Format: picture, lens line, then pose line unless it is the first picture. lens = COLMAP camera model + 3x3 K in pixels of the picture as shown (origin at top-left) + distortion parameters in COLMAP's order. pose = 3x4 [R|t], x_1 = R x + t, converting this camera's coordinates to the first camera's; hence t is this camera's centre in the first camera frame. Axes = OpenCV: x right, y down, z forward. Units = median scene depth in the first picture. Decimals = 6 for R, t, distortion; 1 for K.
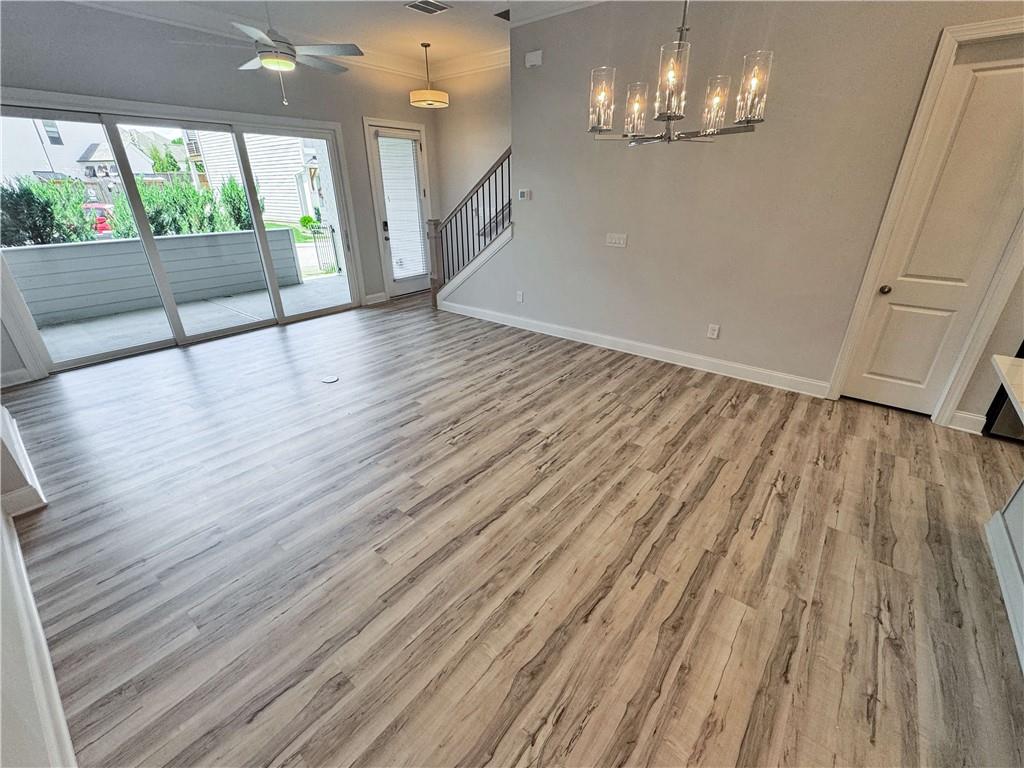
lens RADIAL K [[424.9, 0, 511.1], [0, 424.9, 388.3], [0, 0, 1]] dist [-0.001684, -0.000364]
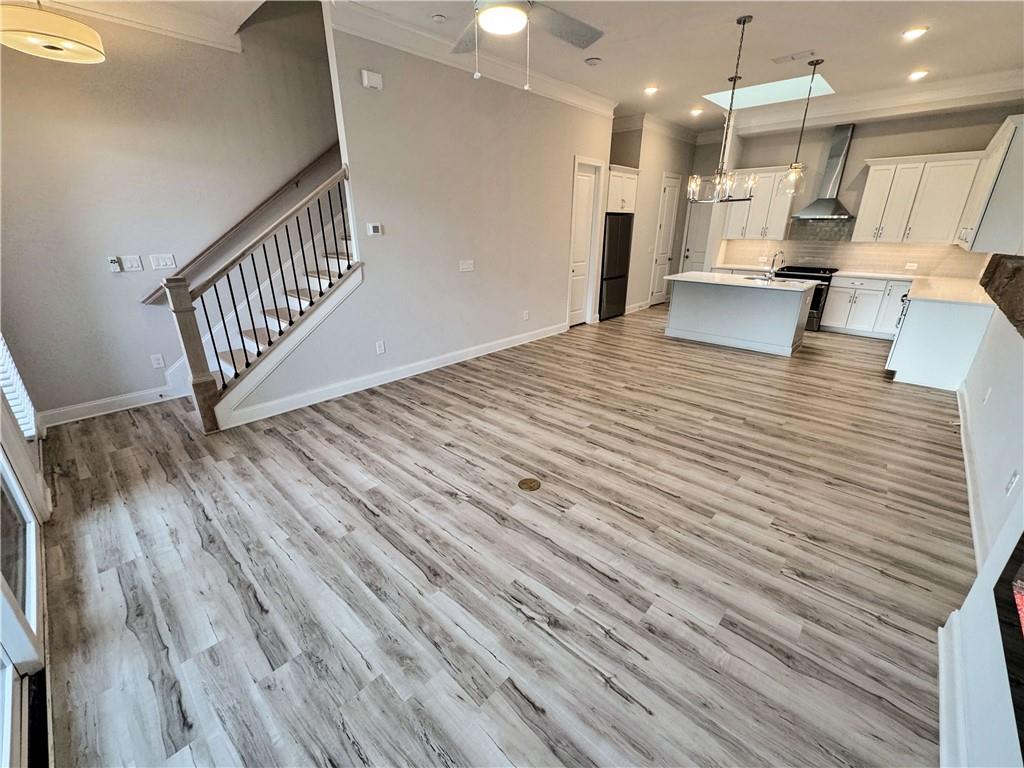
lens RADIAL K [[424.9, 0, 511.1], [0, 424.9, 388.3], [0, 0, 1]] dist [-0.001684, -0.000364]
pose [[0.076588, -0.353822, 0.932172, -1.000119], [0.426921, 0.856517, 0.290030, -0.363219], [-0.901040, 0.375751, 0.216653, 0.802539]]
